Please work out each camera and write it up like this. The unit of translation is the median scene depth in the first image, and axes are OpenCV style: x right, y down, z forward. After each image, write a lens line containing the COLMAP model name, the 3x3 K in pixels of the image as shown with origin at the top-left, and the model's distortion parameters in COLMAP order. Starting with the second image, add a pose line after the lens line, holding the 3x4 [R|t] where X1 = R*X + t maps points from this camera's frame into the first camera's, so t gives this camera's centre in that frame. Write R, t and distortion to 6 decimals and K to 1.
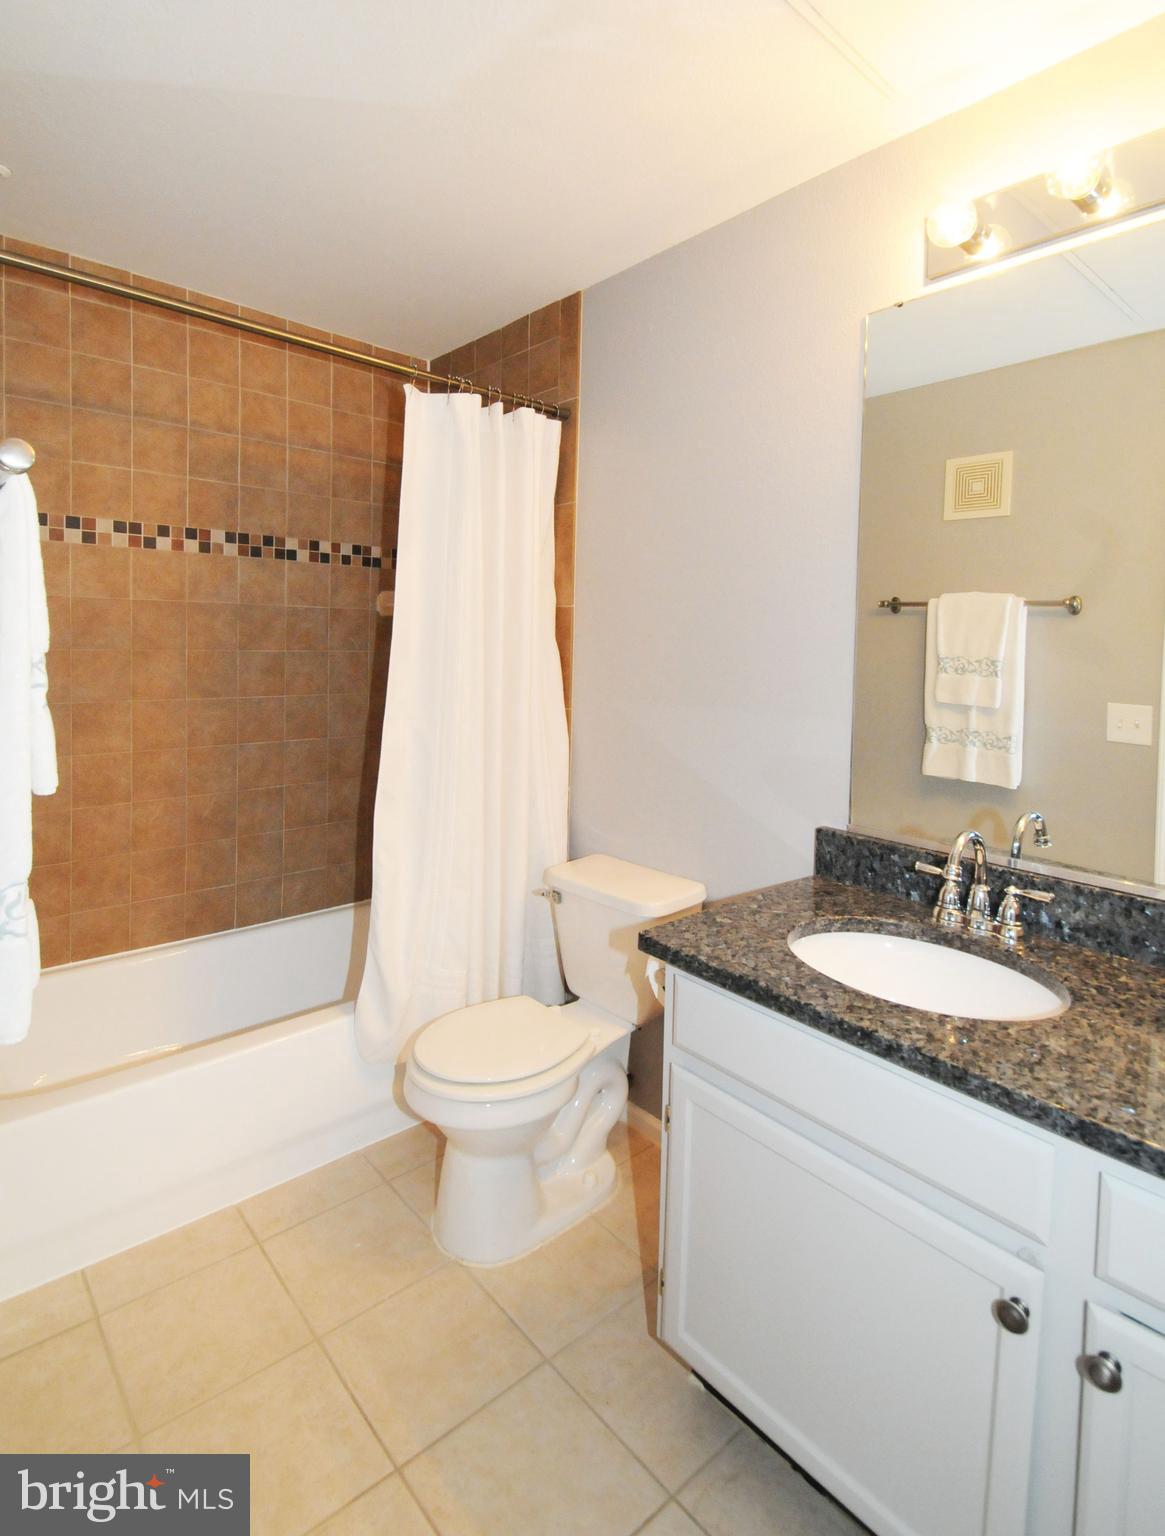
lens RADIAL K [[802.3, 0, 561.1], [0, 802.3, 664.5], [0, 0, 1]] dist [0.045154, -0.032611]
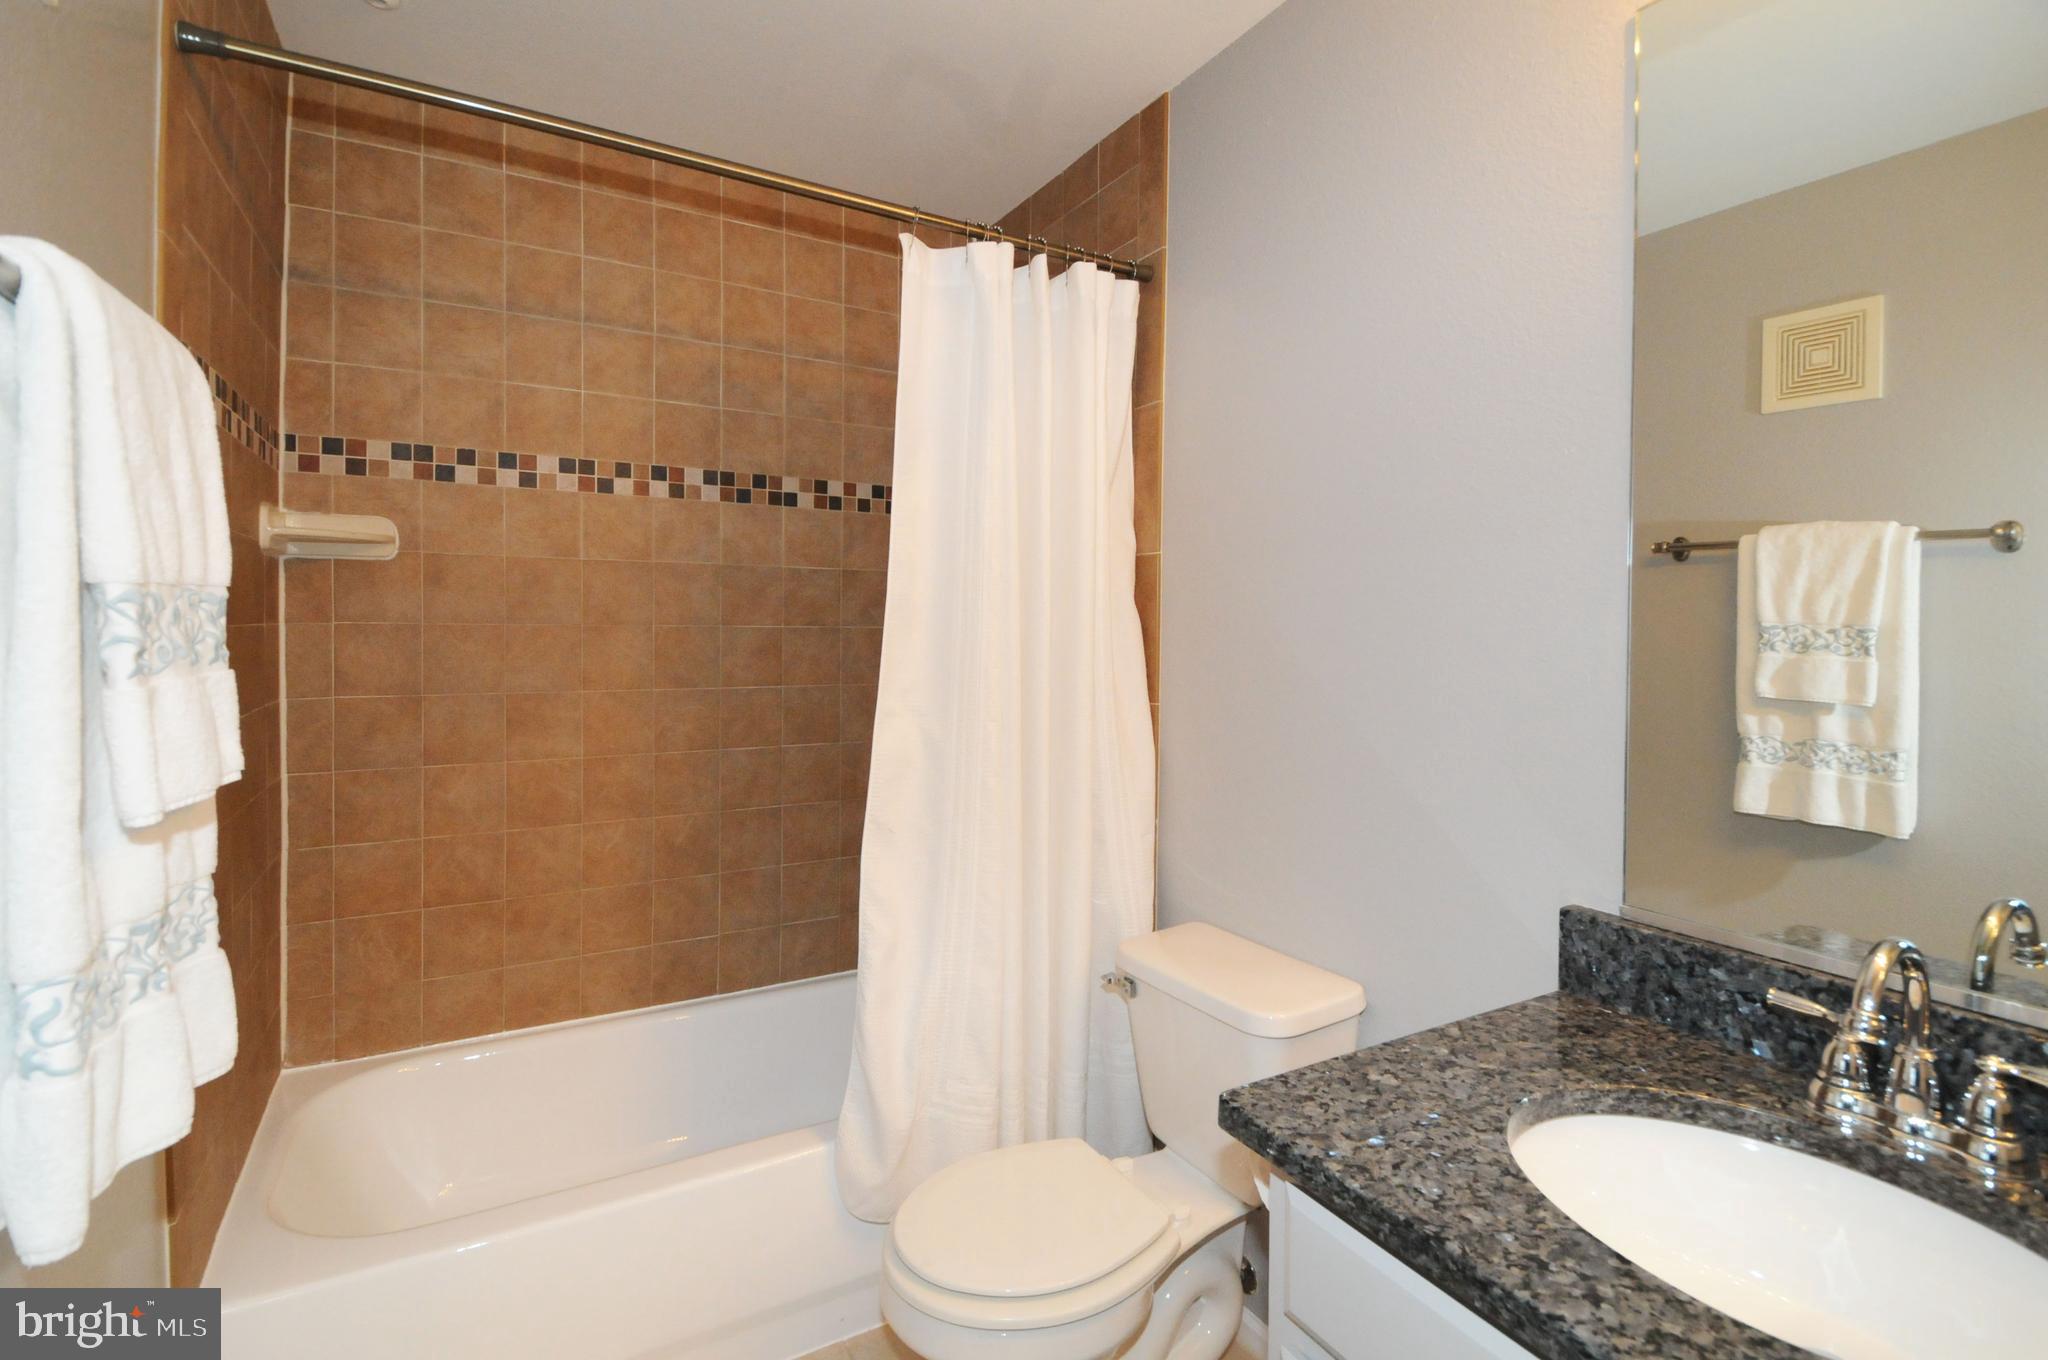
lens RADIAL K [[942.7, 0, 1028.4], [0, 942.7, 640.6], [0, 0, 1]] dist [0.031508, -0.020439]
pose [[0.981894, -0.009130, -0.189210, 0.059349], [0.004961, 0.999735, -0.022499, 0.020176], [0.189365, 0.021153, 0.981679, 0.205219]]
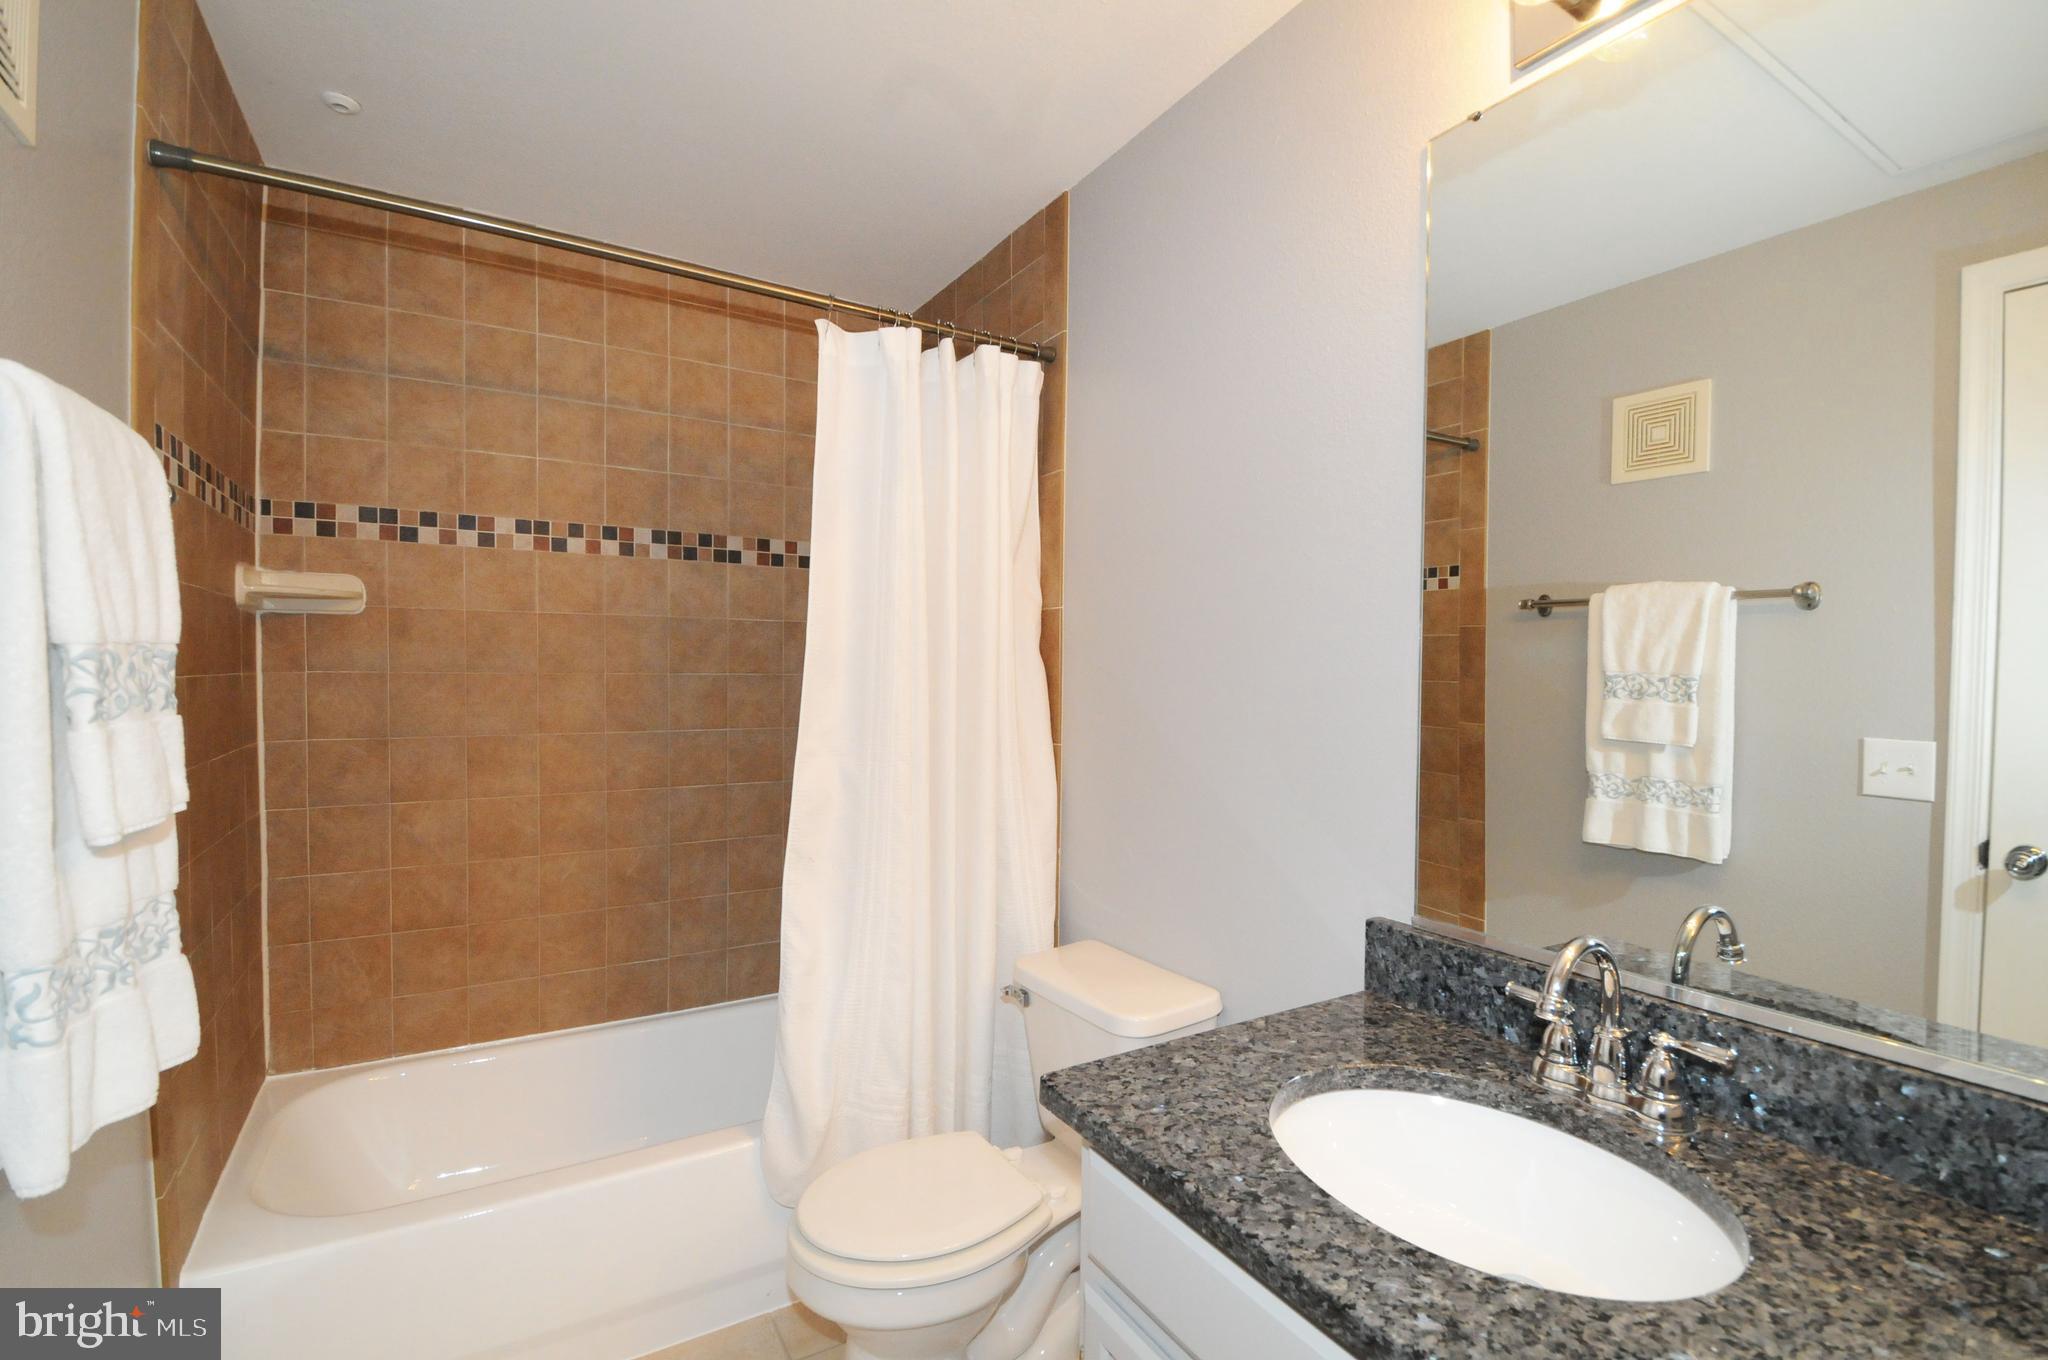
lens RADIAL K [[904.5, 0, 1034.0], [0, 904.5, 693.5], [0, 0, 1]] dist [0.016729, -0.023423]
pose [[0.985835, -0.008008, -0.167526, 0.137767], [0.005817, 0.999891, -0.013566, 0.019634], [0.167616, 0.012400, 0.985774, 0.170759]]
